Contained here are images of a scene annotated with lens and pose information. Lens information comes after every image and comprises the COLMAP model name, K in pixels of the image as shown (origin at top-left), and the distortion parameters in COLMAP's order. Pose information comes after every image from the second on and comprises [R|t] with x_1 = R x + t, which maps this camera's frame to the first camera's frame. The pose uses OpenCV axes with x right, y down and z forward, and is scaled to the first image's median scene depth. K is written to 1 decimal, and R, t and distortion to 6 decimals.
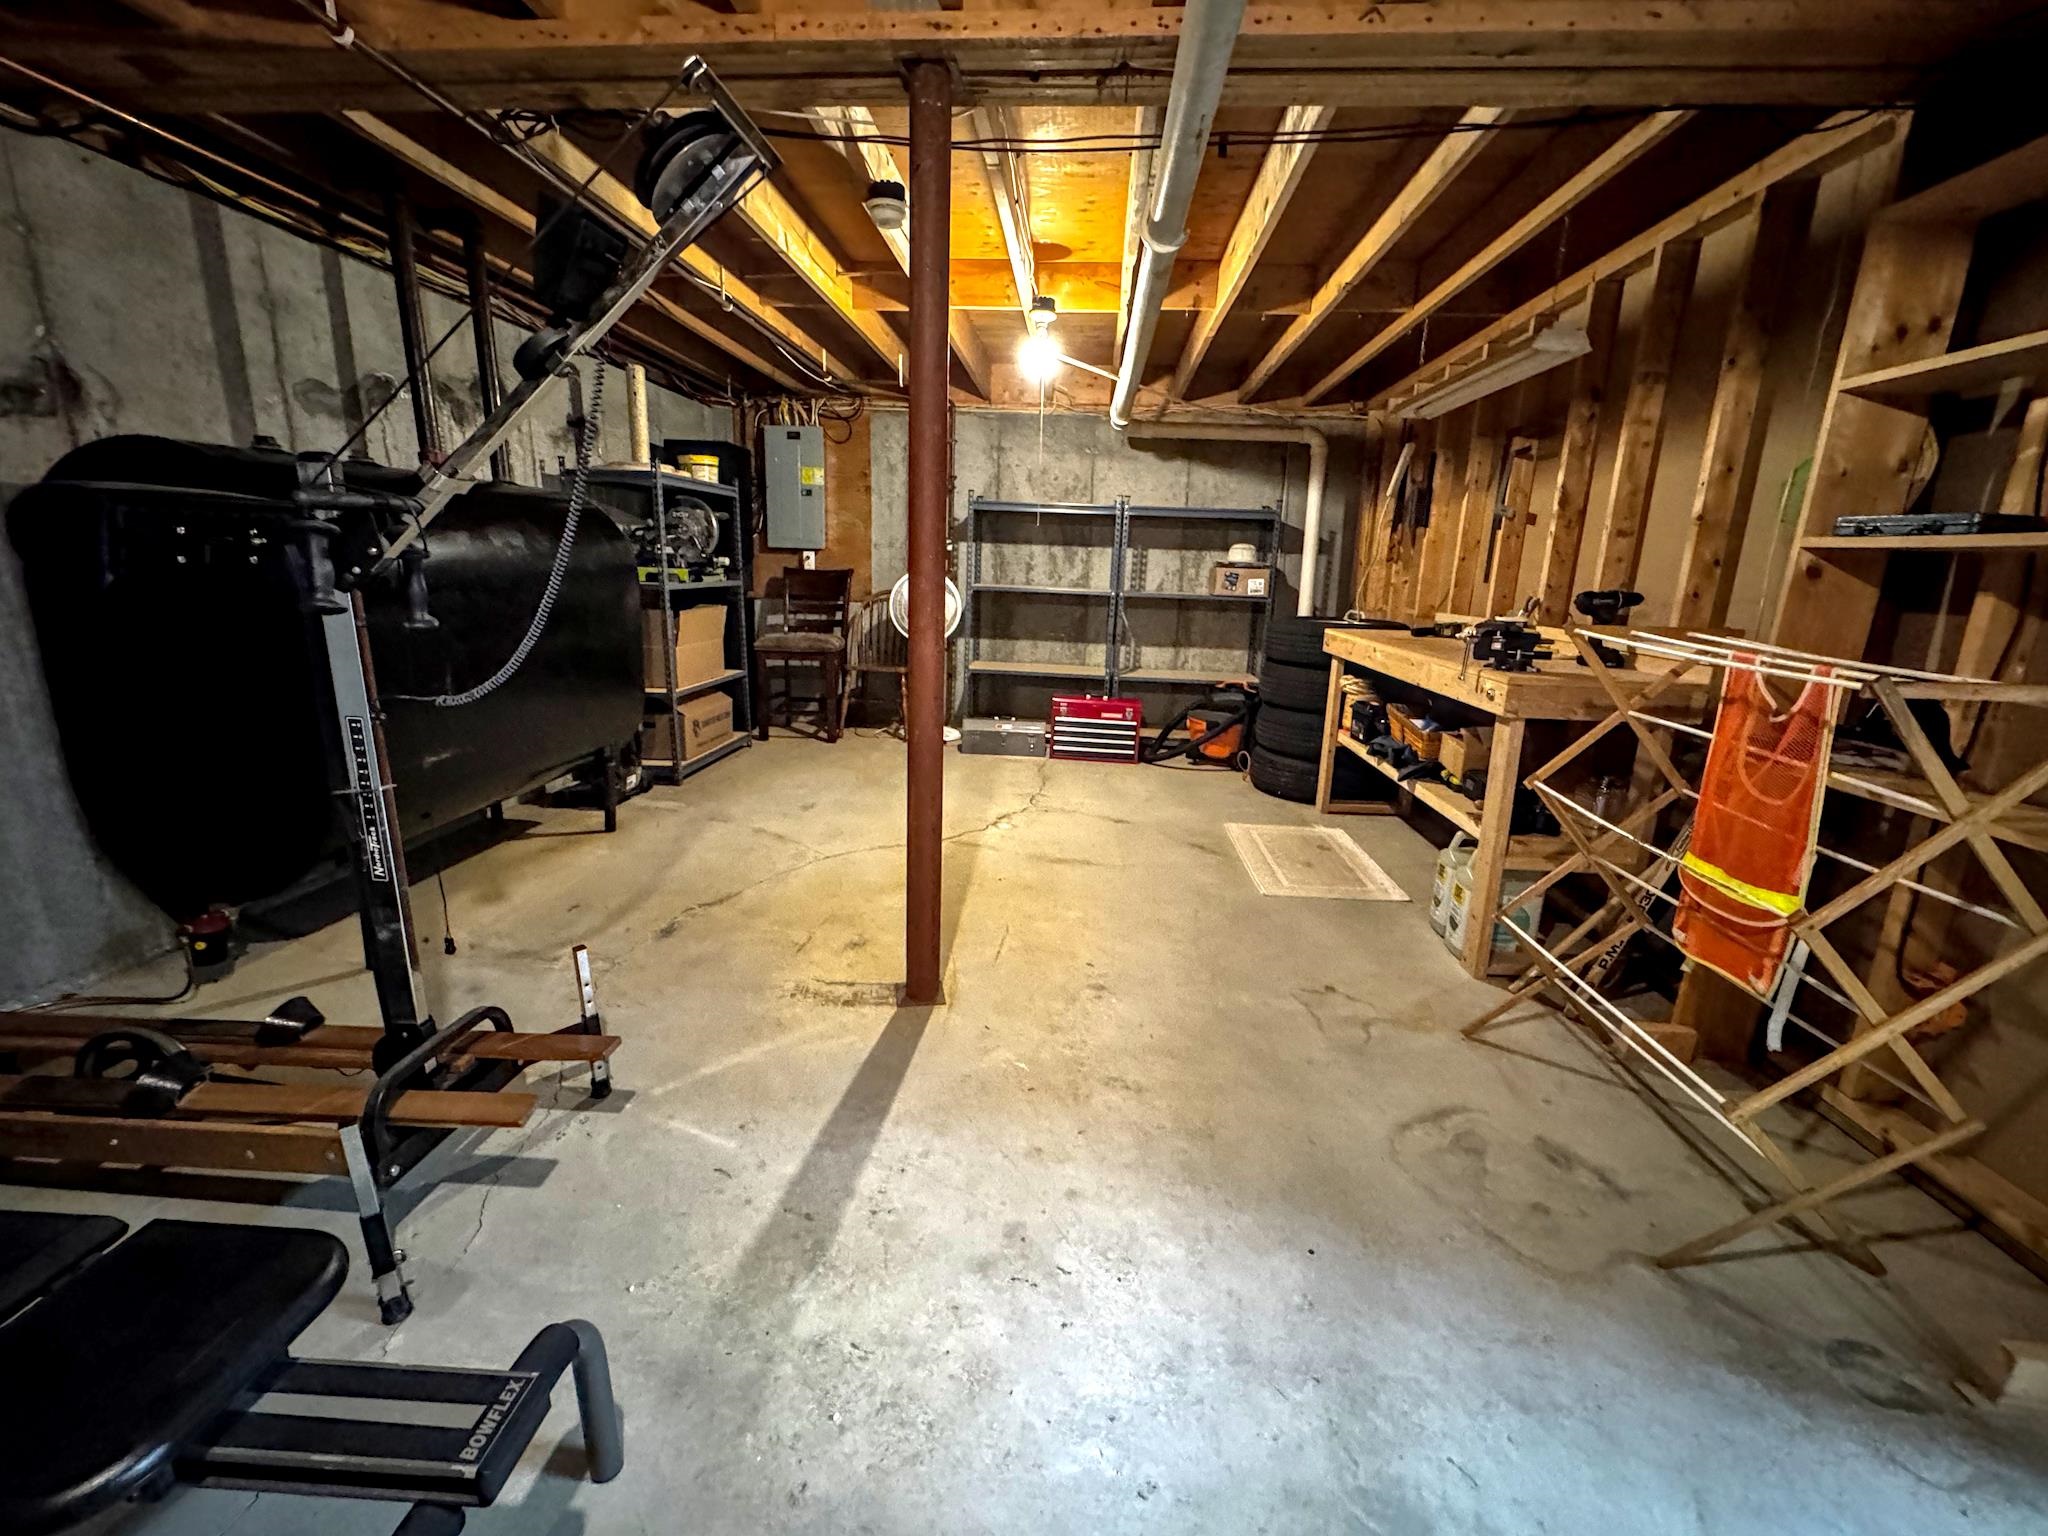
lens RADIAL K [[835.9, 0, 1018.7], [0, 835.9, 767.5], [0, 0, 1]] dist [0.002411, -0.000643]
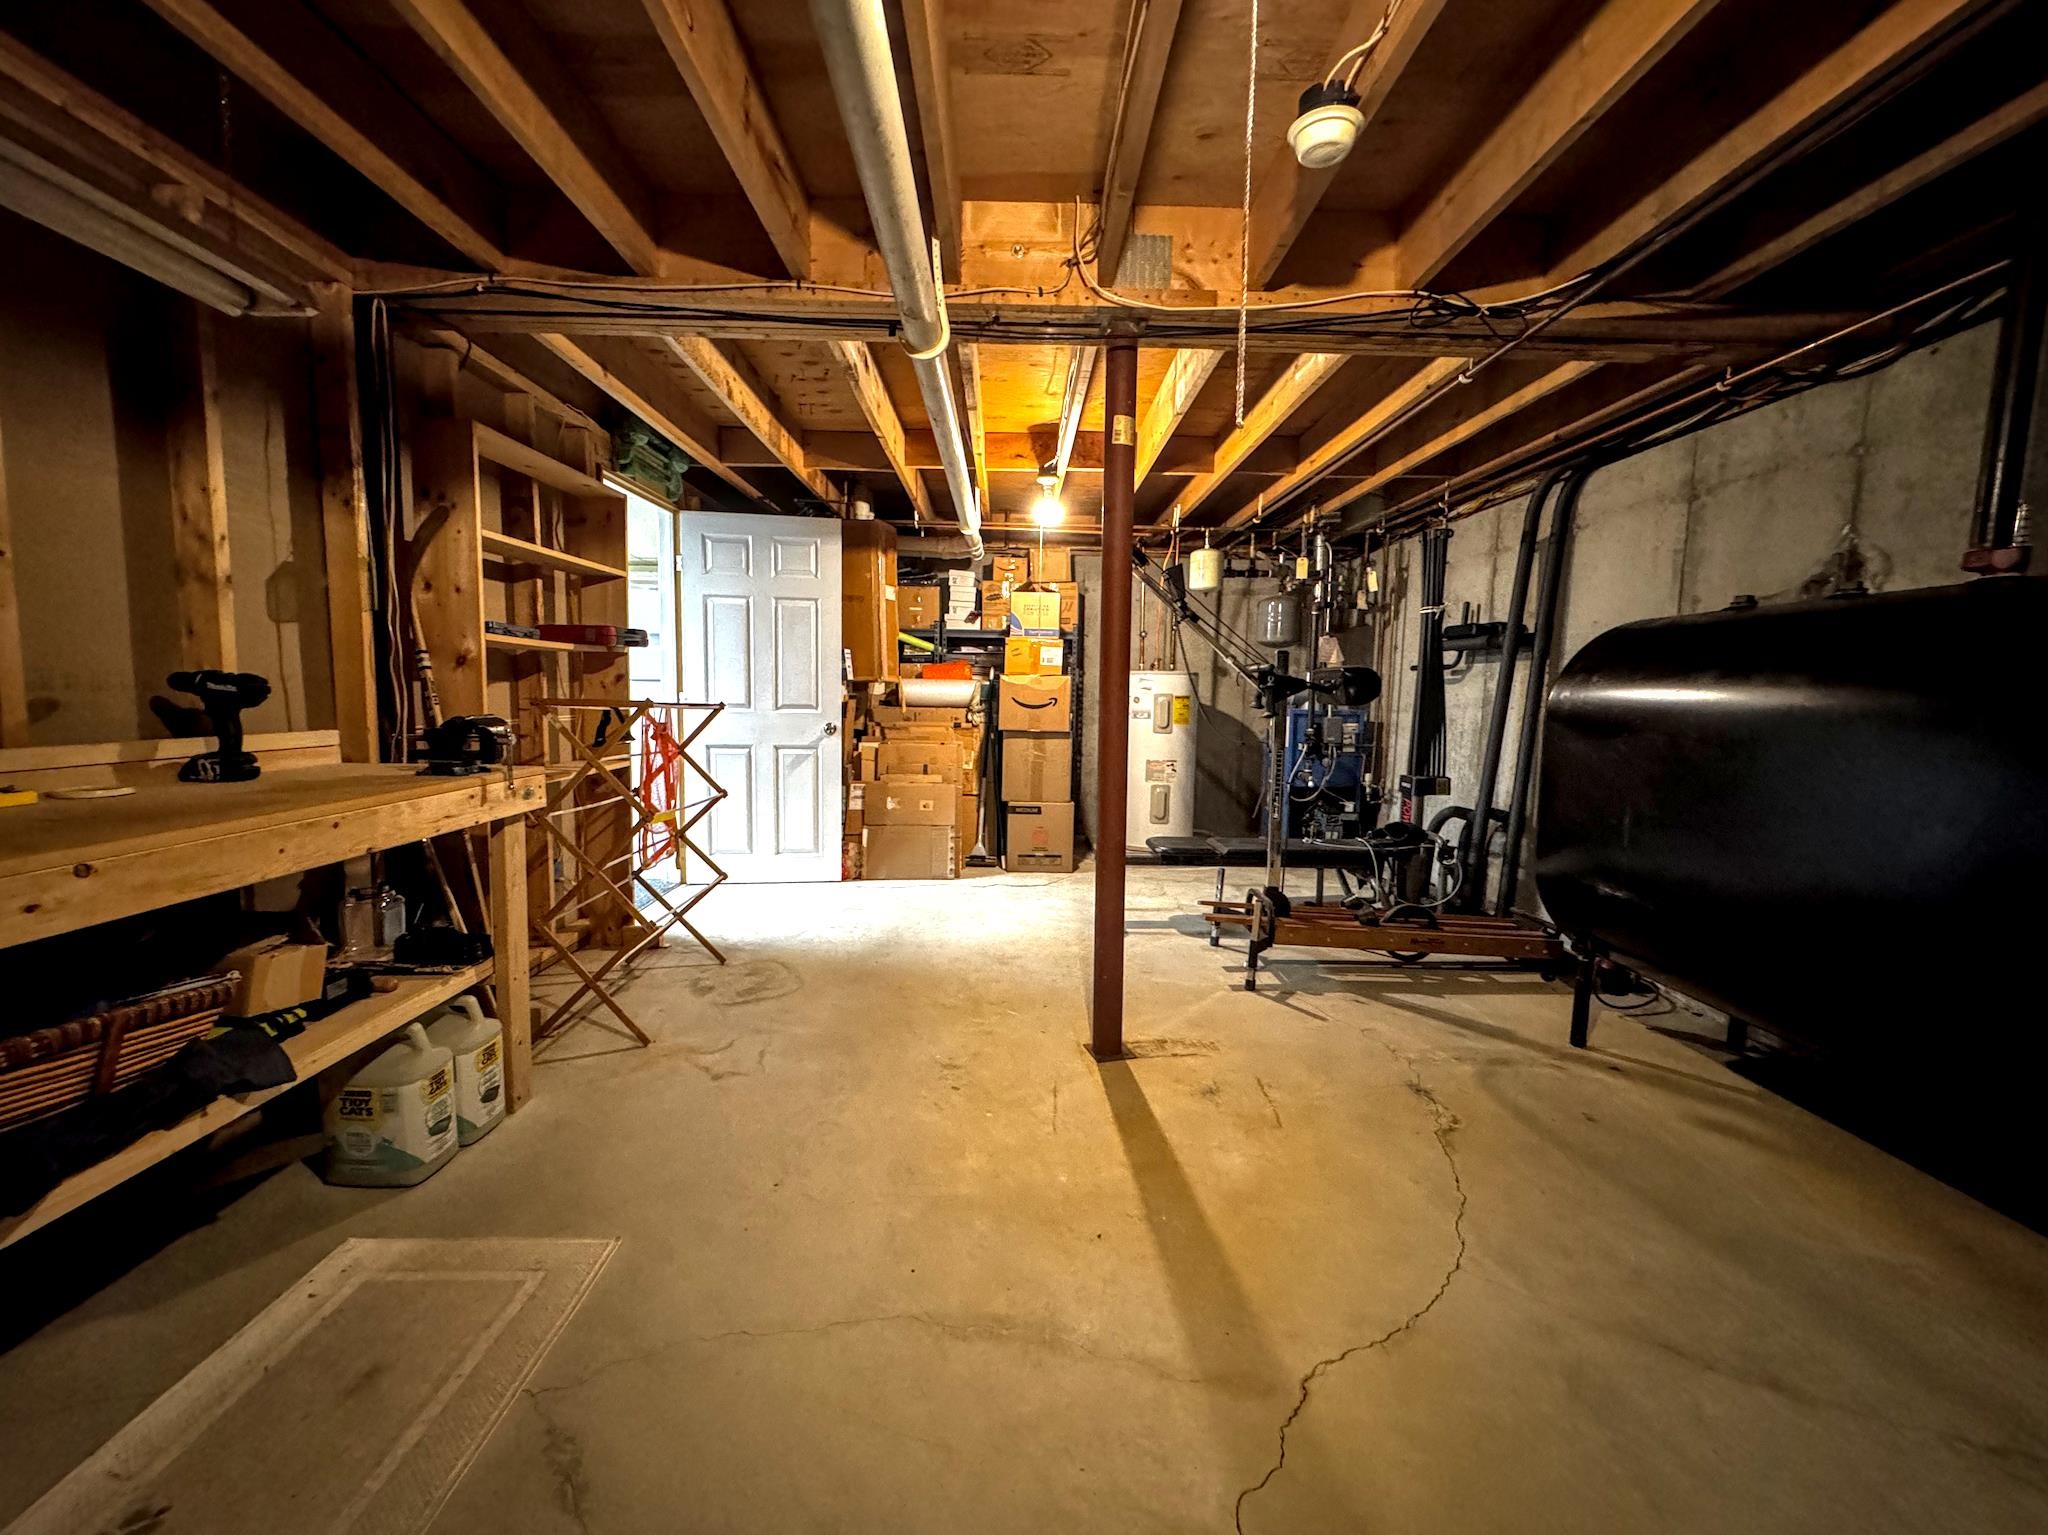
lens RADIAL K [[835.9, 0, 1018.7], [0, 835.9, 767.0], [0, 0, 1]] dist [0.002411, -0.000643]
pose [[-0.994313, -0.037421, -0.099704, 0.138792], [-0.068184, 0.942877, 0.326089, -0.476543], [0.081806, 0.331033, -0.940067, 2.024064]]
